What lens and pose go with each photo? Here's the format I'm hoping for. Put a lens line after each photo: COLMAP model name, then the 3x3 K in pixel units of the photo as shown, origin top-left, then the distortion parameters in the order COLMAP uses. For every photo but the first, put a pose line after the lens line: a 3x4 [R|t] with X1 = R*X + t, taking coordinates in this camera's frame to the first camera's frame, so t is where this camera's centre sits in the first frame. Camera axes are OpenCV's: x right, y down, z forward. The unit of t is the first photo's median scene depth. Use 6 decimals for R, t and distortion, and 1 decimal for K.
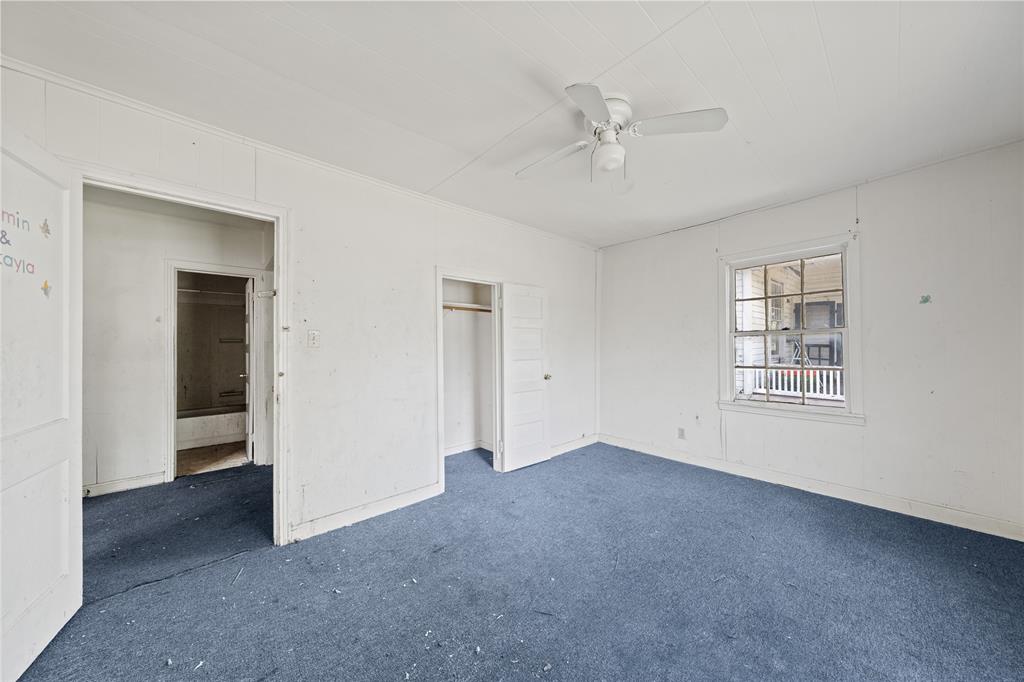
lens RADIAL K [[348.7, 0, 517.1], [0, 348.7, 341.2], [0, 0, 1]] dist [-0.003069, 0.001062]
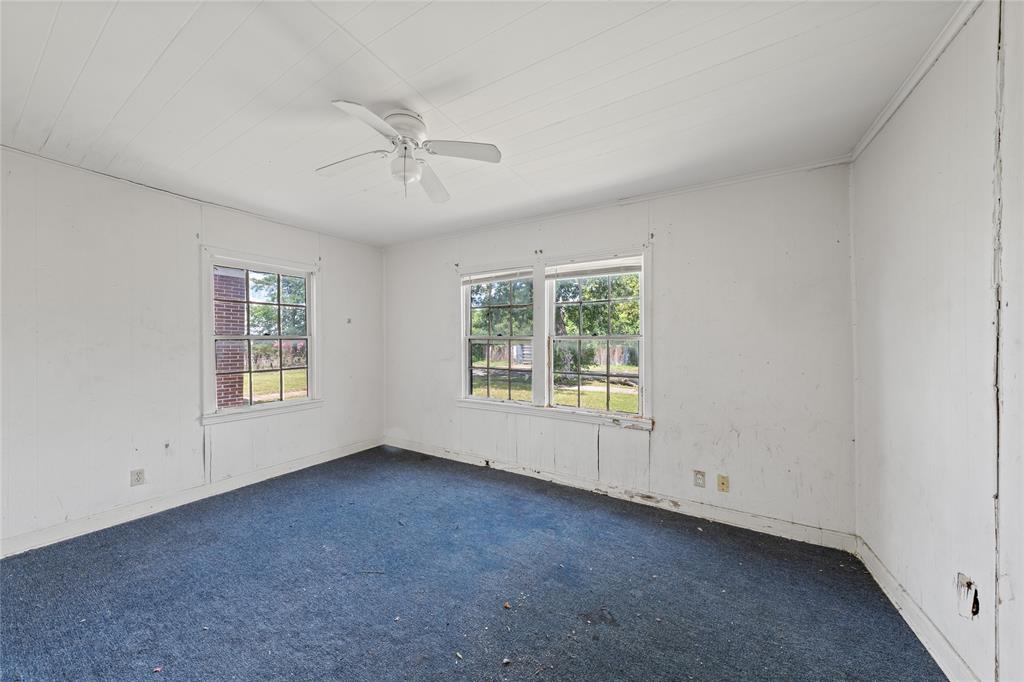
lens RADIAL K [[348.7, 0, 507.5], [0, 348.7, 343.4], [0, 0, 1]] dist [-0.003069, 0.001062]
pose [[-0.277269, 0.015418, 0.960669, -0.494674], [-0.001493, 0.999863, -0.016478, 0.010242], [-0.960791, -0.006003, -0.277208, 0.599380]]
